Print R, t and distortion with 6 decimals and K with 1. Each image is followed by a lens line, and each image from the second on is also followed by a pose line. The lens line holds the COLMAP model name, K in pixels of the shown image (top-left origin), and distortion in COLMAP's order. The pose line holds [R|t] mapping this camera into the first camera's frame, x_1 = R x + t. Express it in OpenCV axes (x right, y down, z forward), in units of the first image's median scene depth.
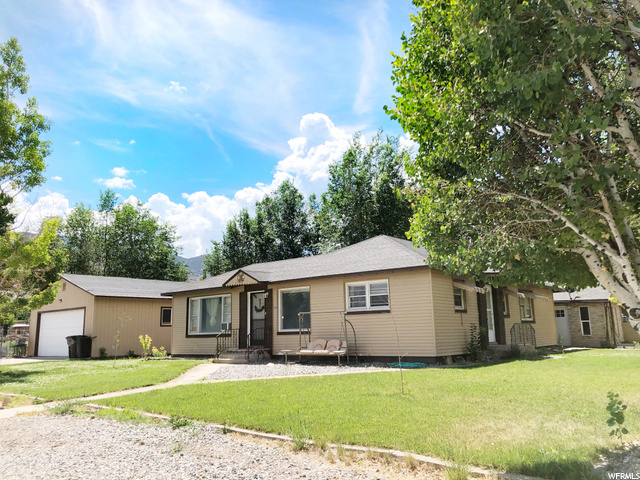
lens RADIAL K [[520.0, 0, 320.0], [0, 520.0, 240.0], [0, 0, 1]] dist [0.053368, -0.059192]
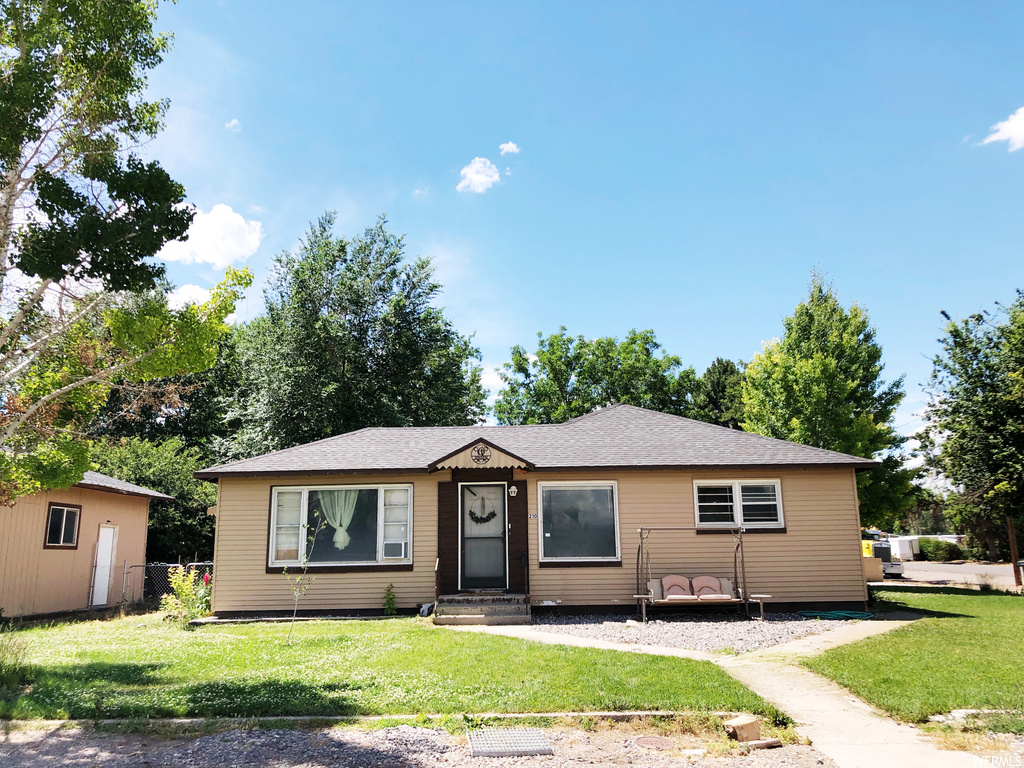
lens RADIAL K [[832.0, 0, 512.0], [0, 832.0, 384.0], [0, 0, 1]] dist [0.053368, -0.059192]
pose [[0.787397, 0.140522, 0.600216, -0.630171], [-0.112026, 0.990077, -0.084834, 0.070828], [-0.606182, -0.000442, 0.795326, 0.335570]]
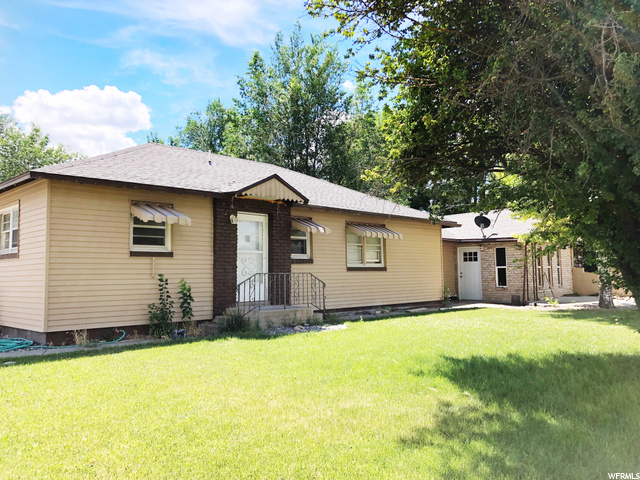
lens RADIAL K [[520.0, 0, 320.0], [0, 520.0, 240.0], [0, 0, 1]] dist [0.053368, -0.059192]
pose [[0.994255, -0.002473, -0.107006, 0.345712], [0.014123, 0.994023, 0.108253, 0.037560], [0.106099, -0.109143, 0.988348, 0.277887]]
